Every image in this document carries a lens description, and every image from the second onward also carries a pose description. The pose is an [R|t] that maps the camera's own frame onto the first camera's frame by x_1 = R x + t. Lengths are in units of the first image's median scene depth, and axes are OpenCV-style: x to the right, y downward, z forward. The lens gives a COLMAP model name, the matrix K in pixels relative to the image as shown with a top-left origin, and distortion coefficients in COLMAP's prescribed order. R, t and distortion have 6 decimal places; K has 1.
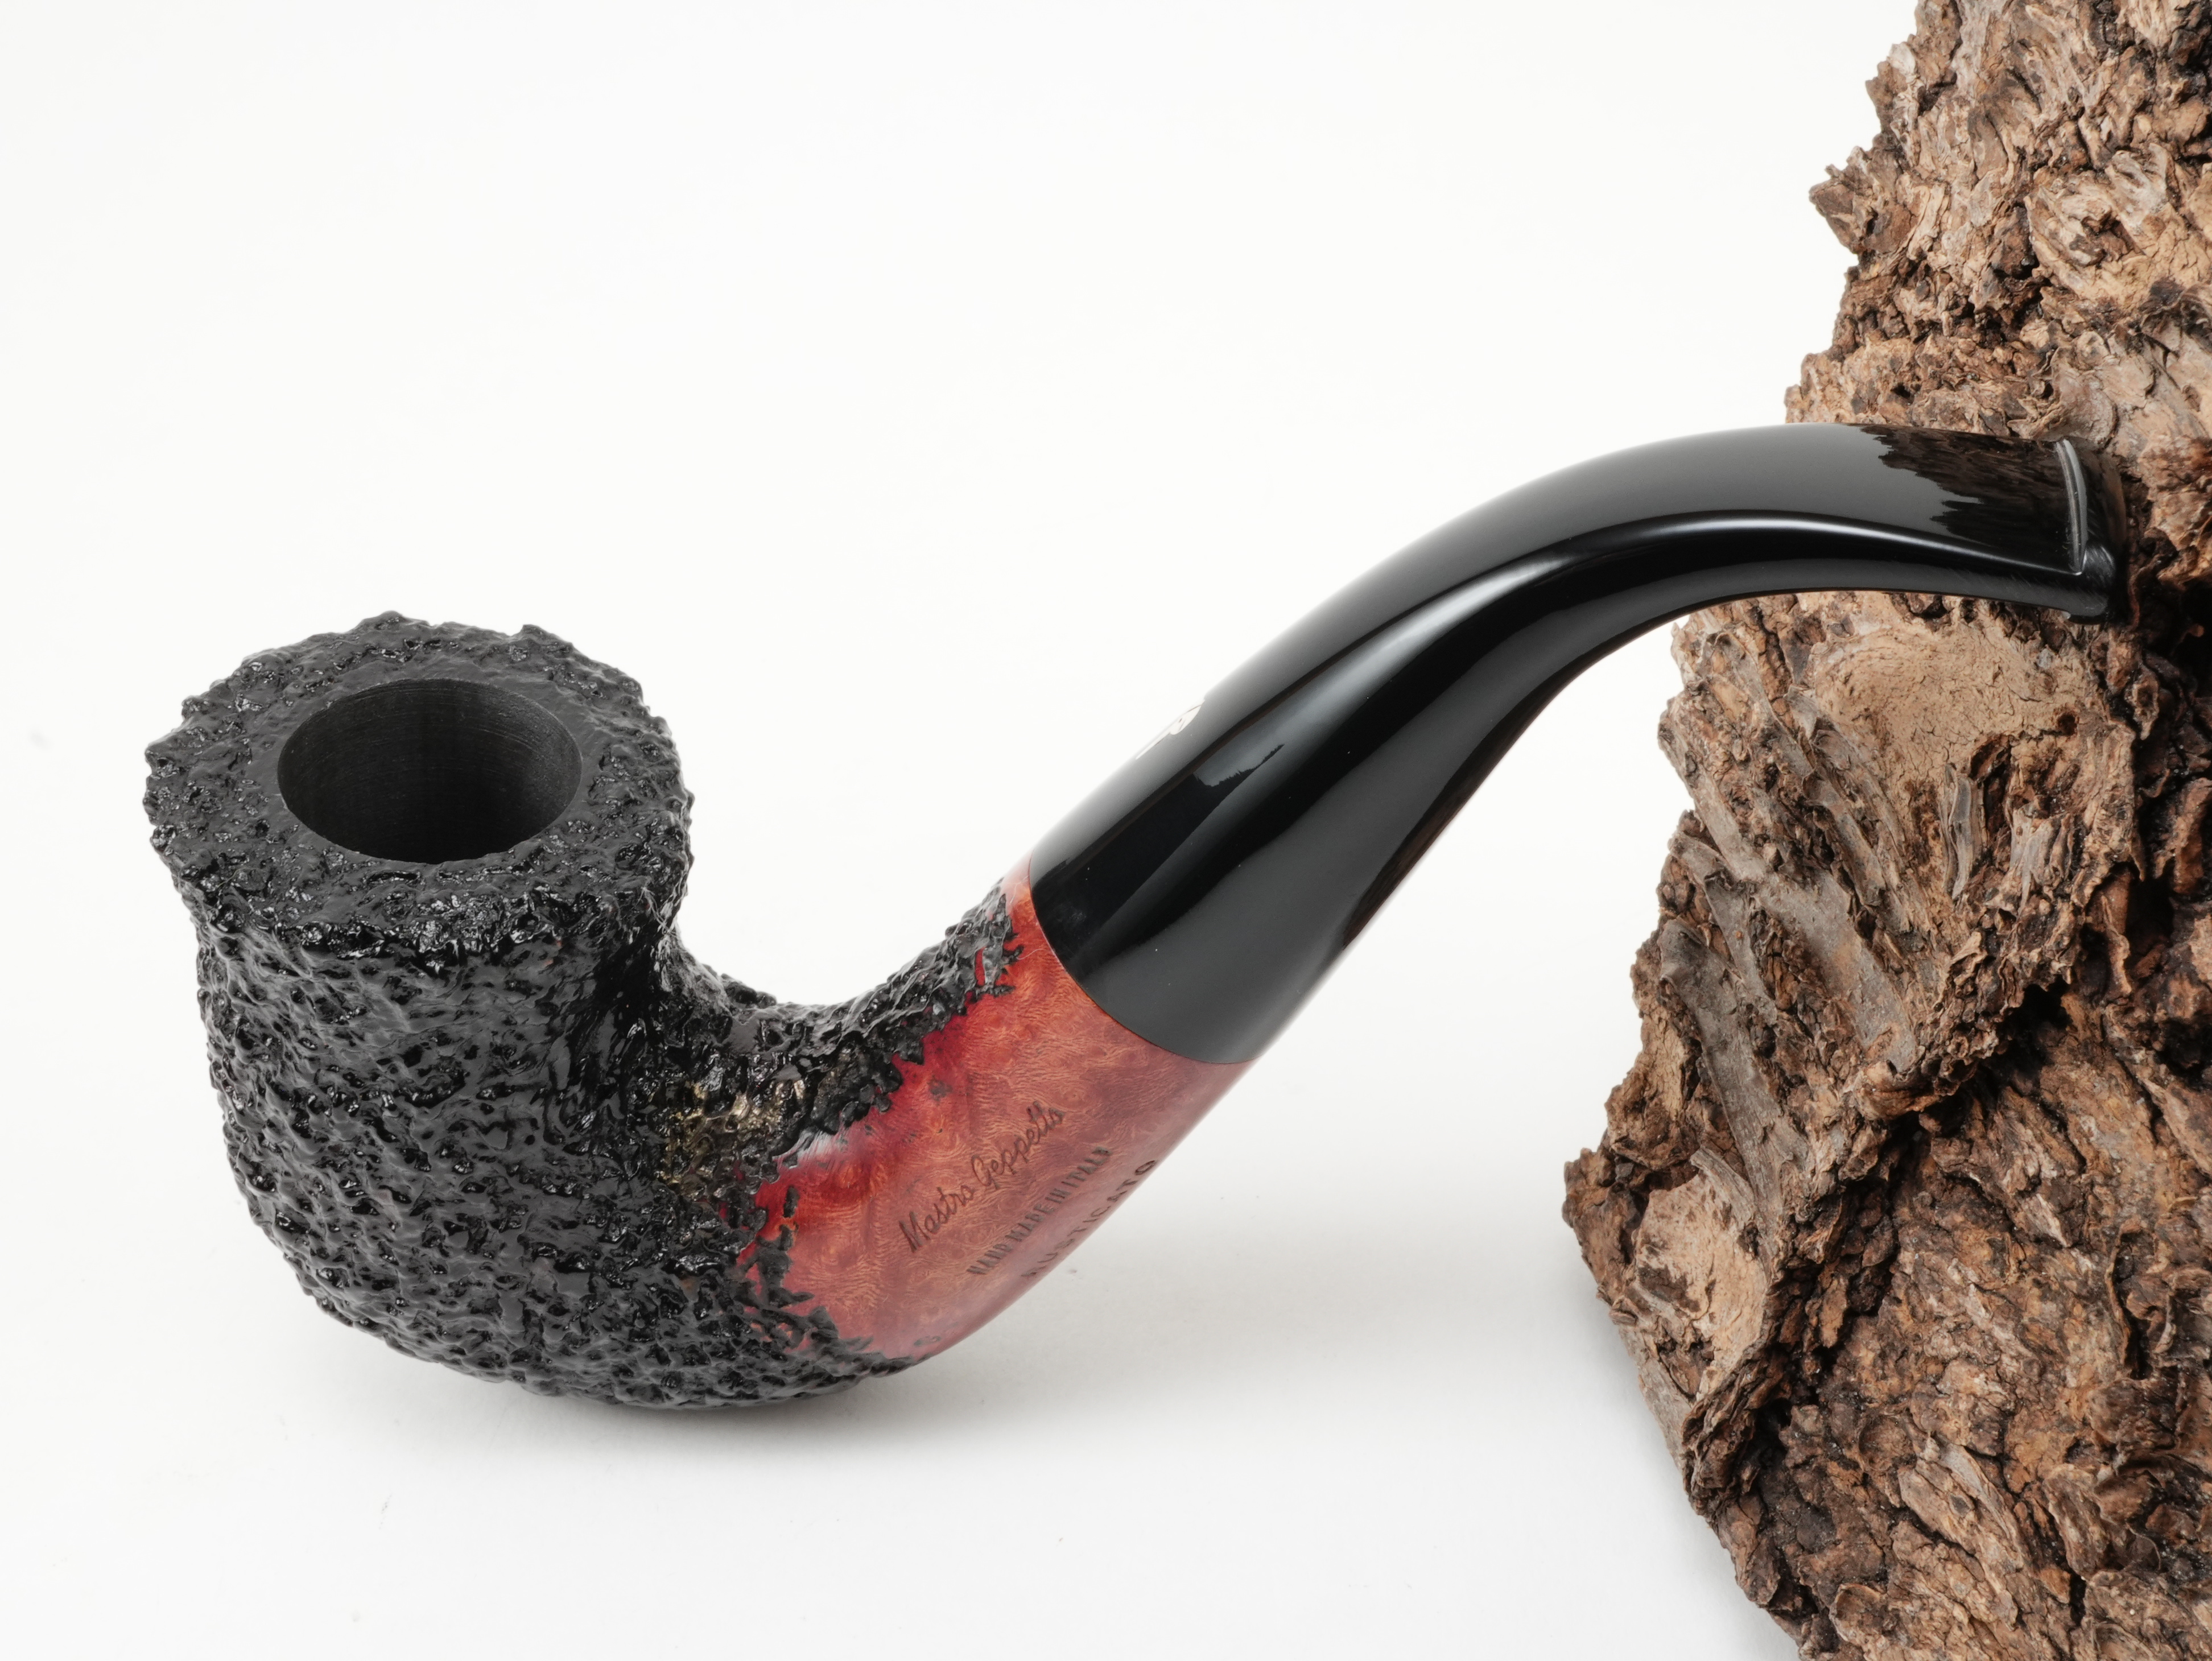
lens RADIAL K [[3118.5, 0, 1111.5], [0, 3118.5, 827.7], [0, 0, 1]] dist [-0.005172, 0.000000]
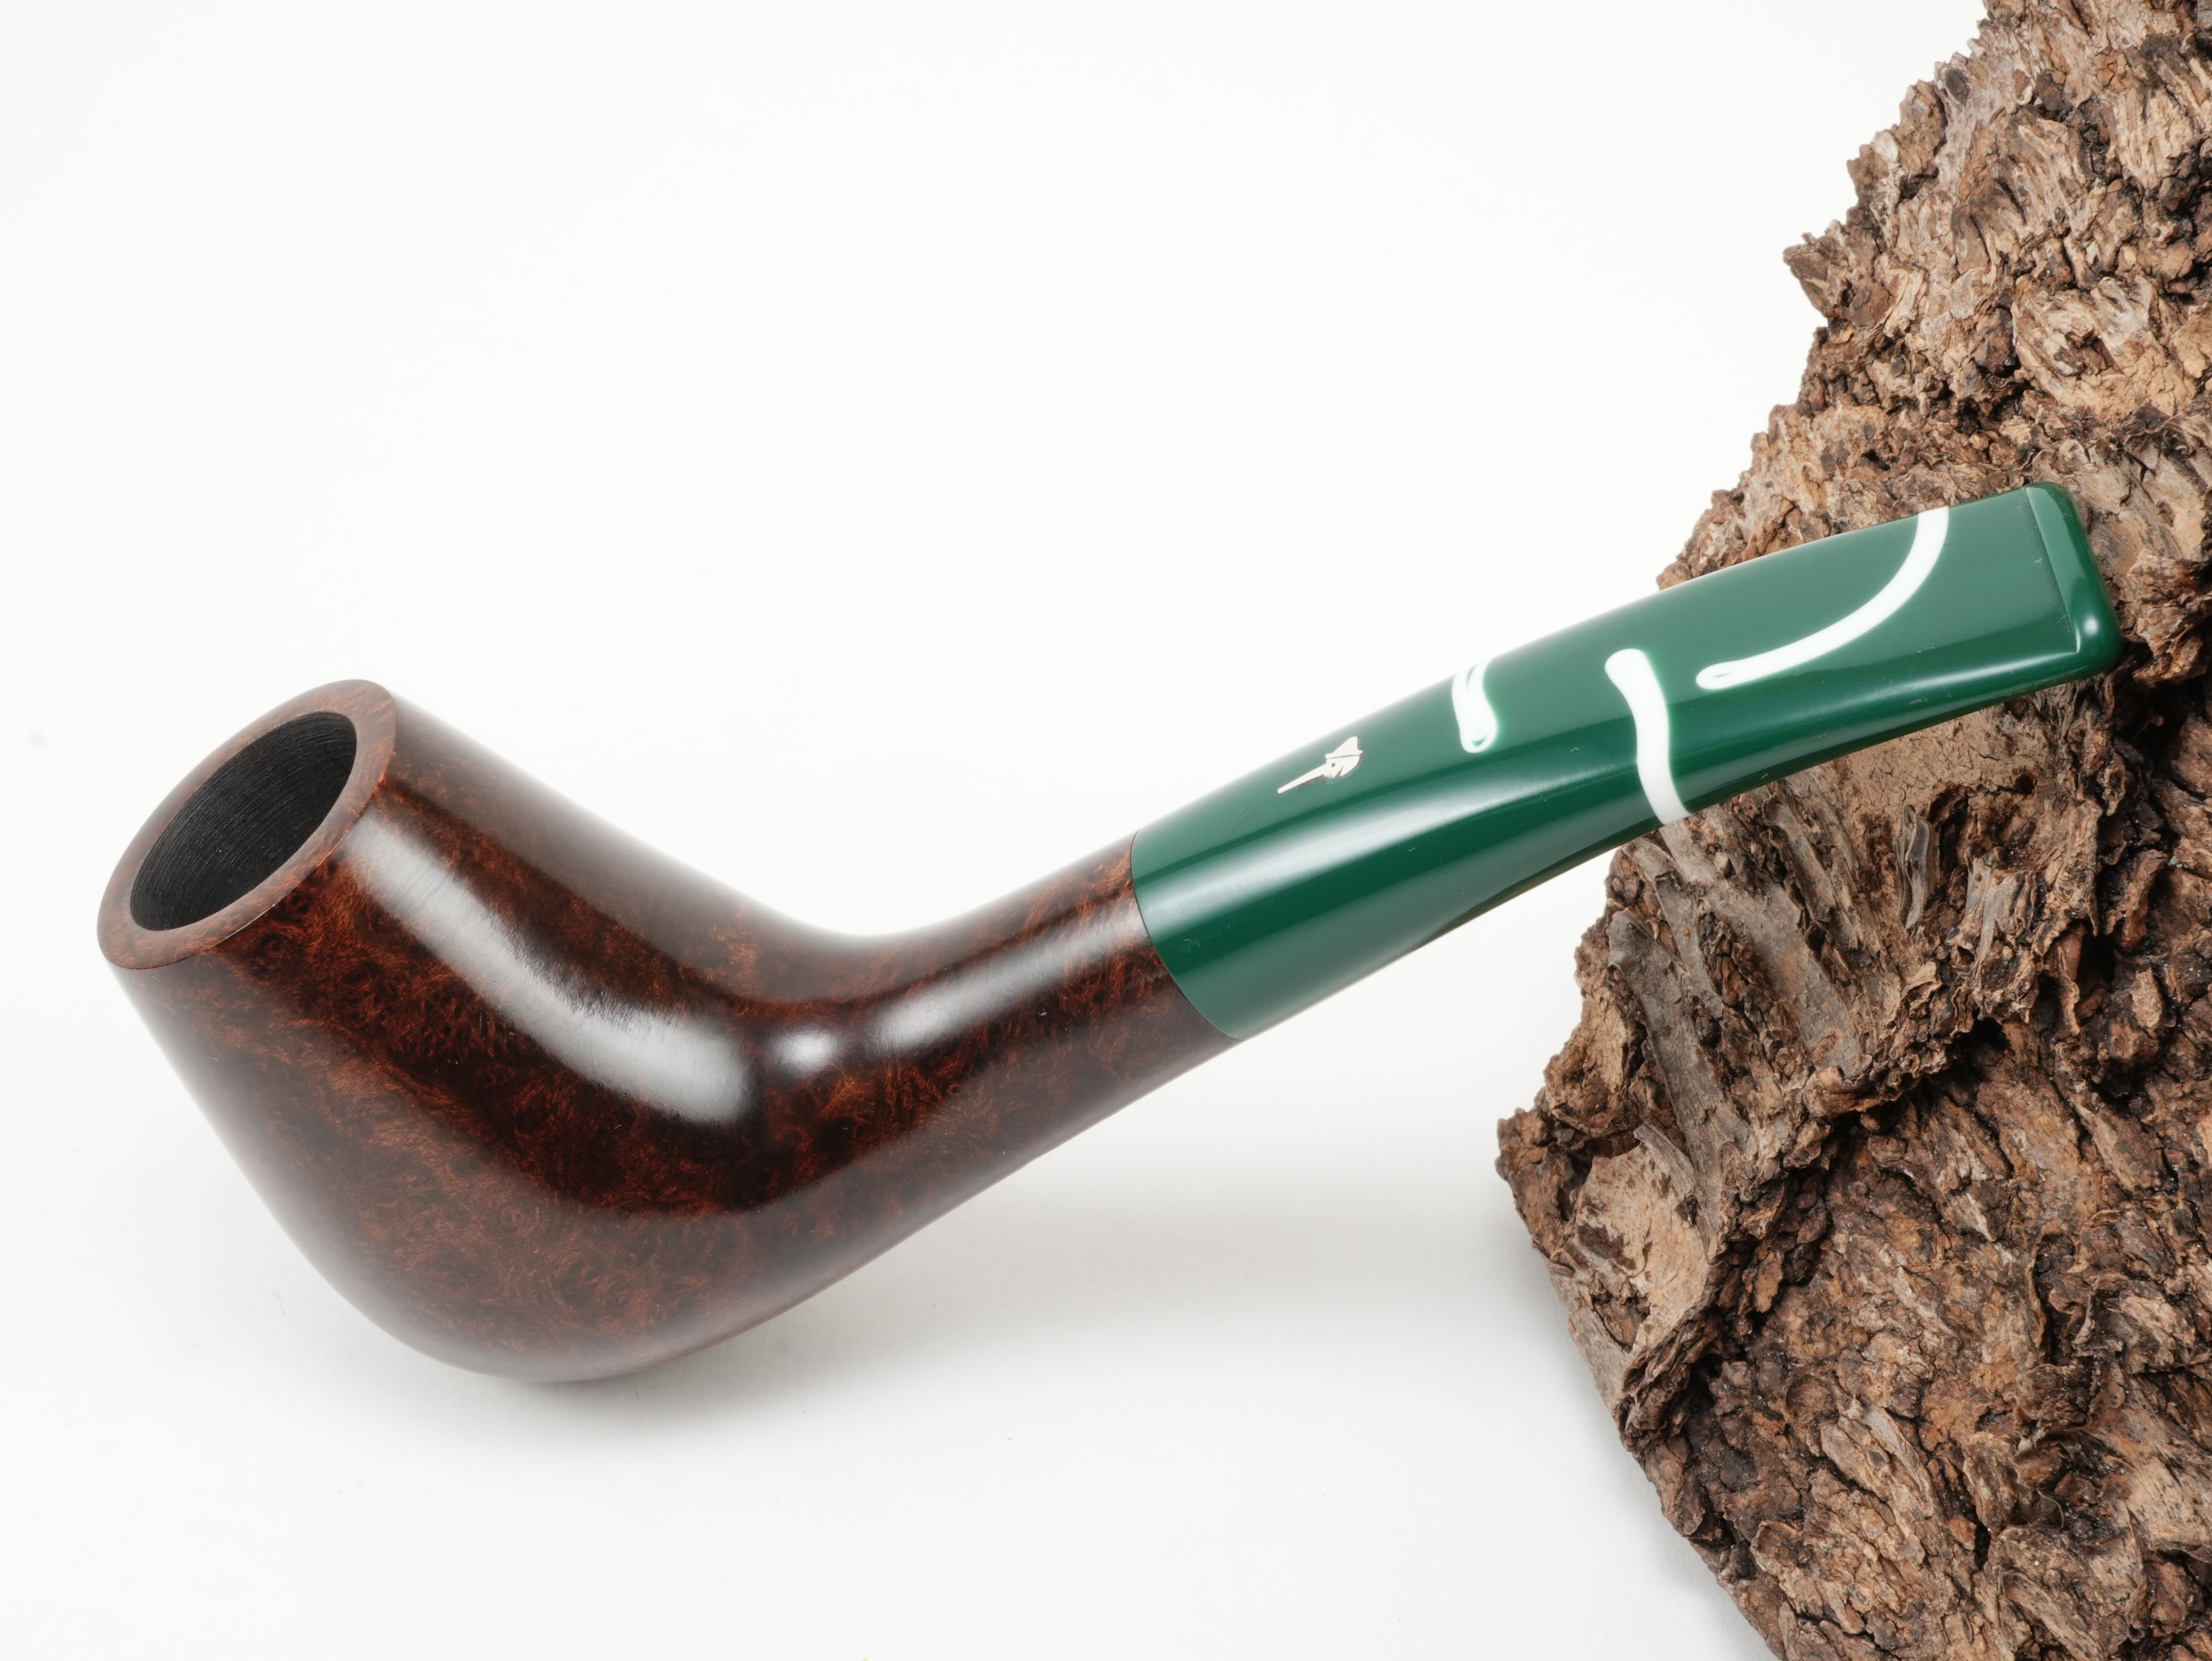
lens RADIAL K [[3118.5, 0, 1114.3], [0, 3118.5, 822.4], [0, 0, 1]] dist [-0.005172, 0.000000]
pose [[0.992958, 0.047166, 0.108675, -0.135549], [-0.053619, 0.996920, 0.057239, -0.062836], [-0.105641, -0.062663, 0.992428, -0.083006]]
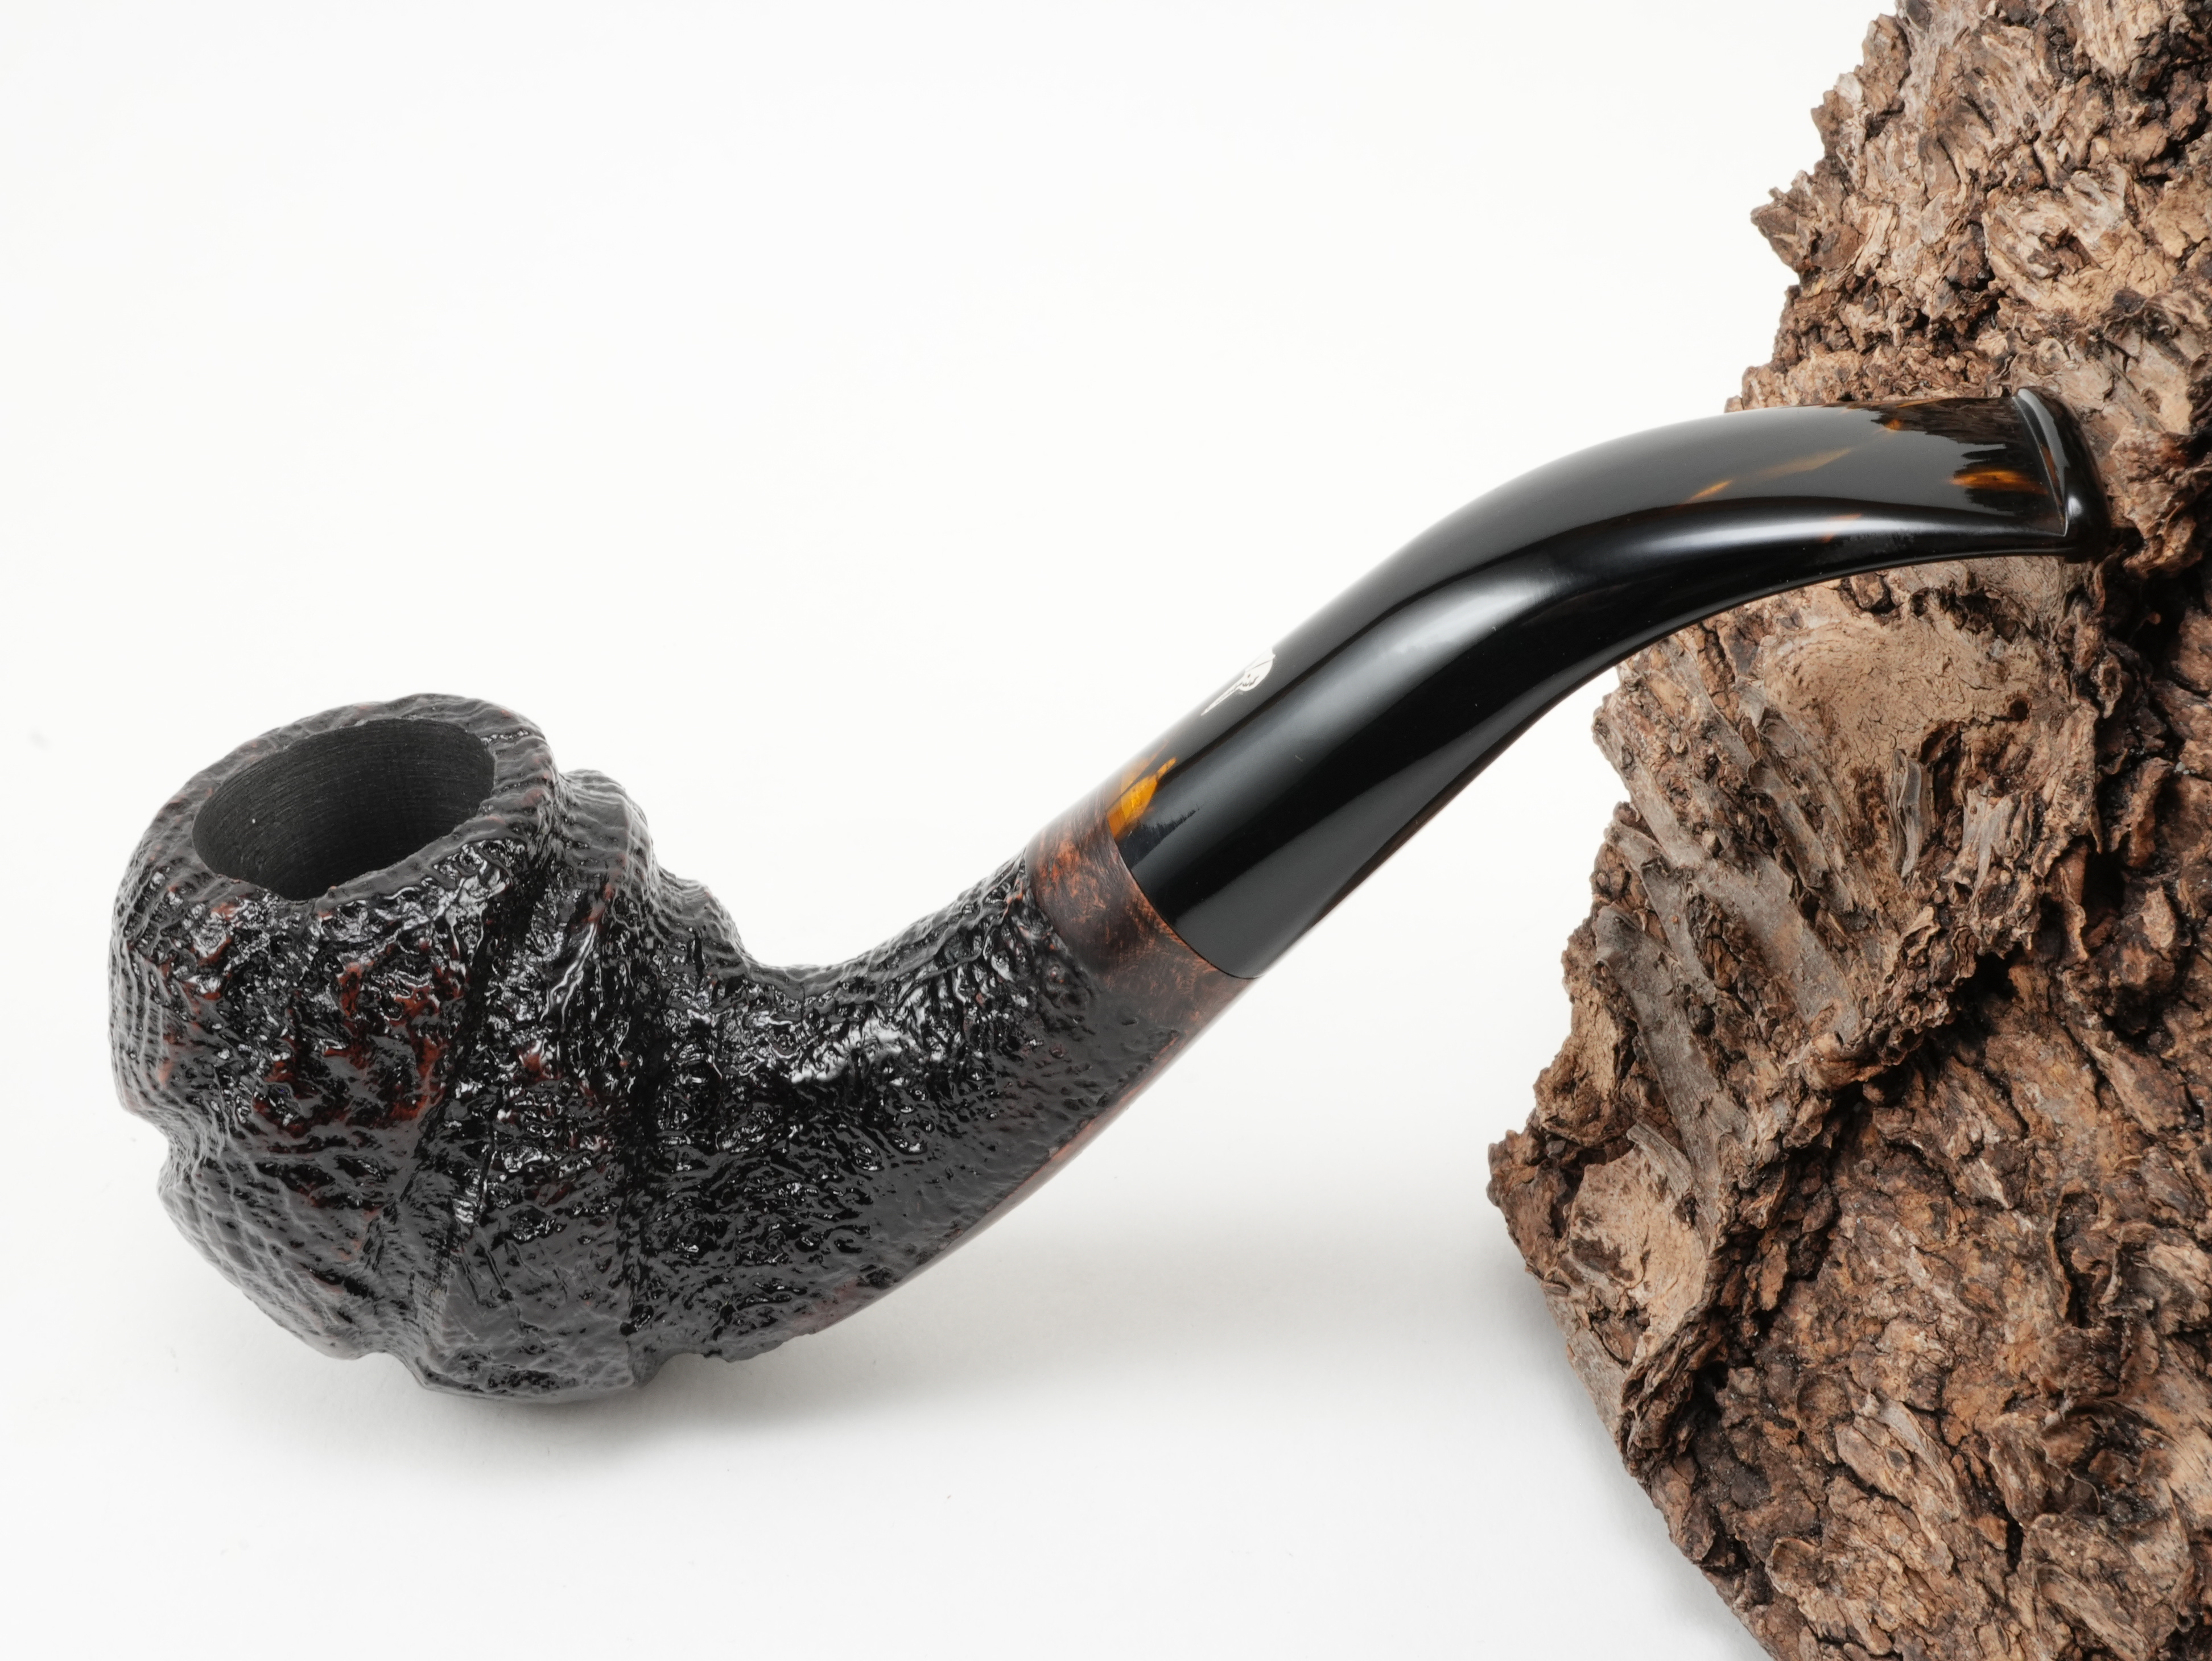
lens RADIAL K [[3118.5, 0, 1111.1], [0, 3118.5, 826.0], [0, 0, 1]] dist [-0.005172, 0.000000]
pose [[0.996243, 0.029608, 0.081386, -0.078667], [-0.027470, 0.999251, -0.027263, 0.040610], [-0.082132, 0.024925, 0.996310, -0.020998]]
